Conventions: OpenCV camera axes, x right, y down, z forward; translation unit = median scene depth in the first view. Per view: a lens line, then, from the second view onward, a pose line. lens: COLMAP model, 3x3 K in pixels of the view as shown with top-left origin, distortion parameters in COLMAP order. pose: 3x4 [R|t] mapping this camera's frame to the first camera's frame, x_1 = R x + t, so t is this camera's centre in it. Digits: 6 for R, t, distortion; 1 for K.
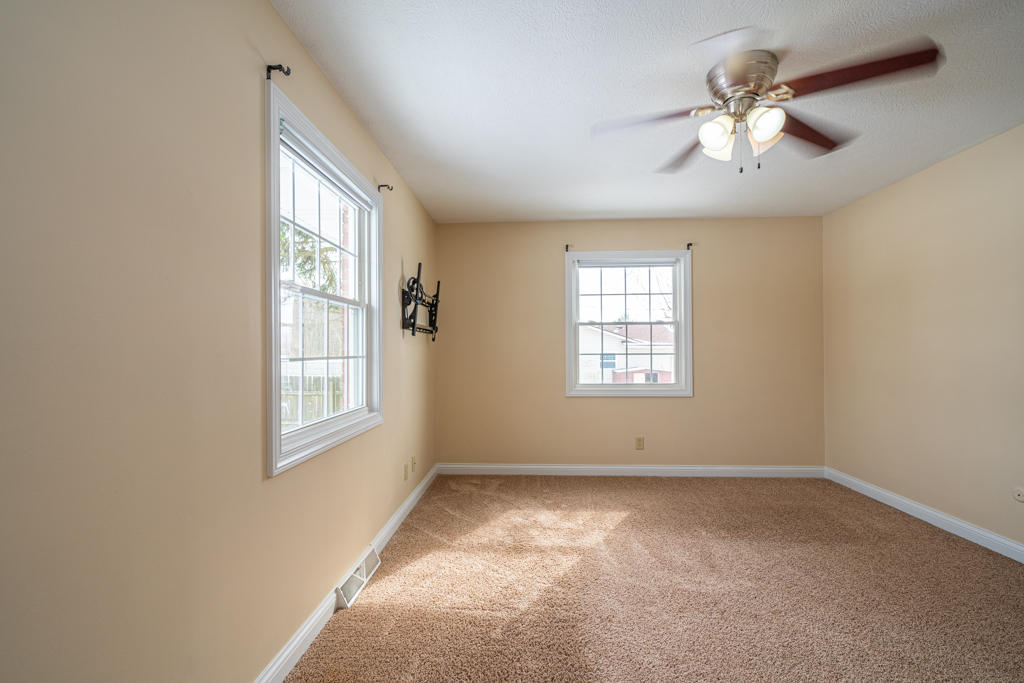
lens RADIAL K [[444.5, 0, 507.8], [0, 444.5, 348.3], [0, 0, 1]] dist [0.018449, 0.000147]
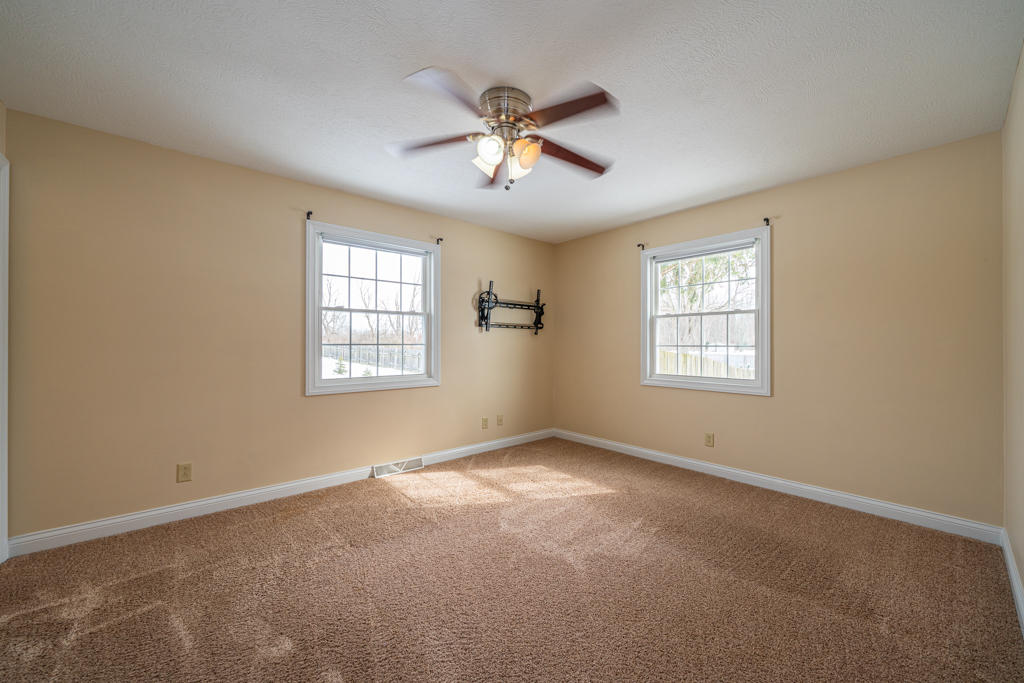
lens RADIAL K [[376.9, 0, 511.9], [0, 376.9, 343.9], [0, 0, 1]] dist [-0.001005, 0.000019]
pose [[0.716520, 0.008126, -0.697519, 0.581283], [-0.002249, 0.999954, 0.009339, 0.001921], [0.697563, -0.005123, 0.716505, 0.138132]]
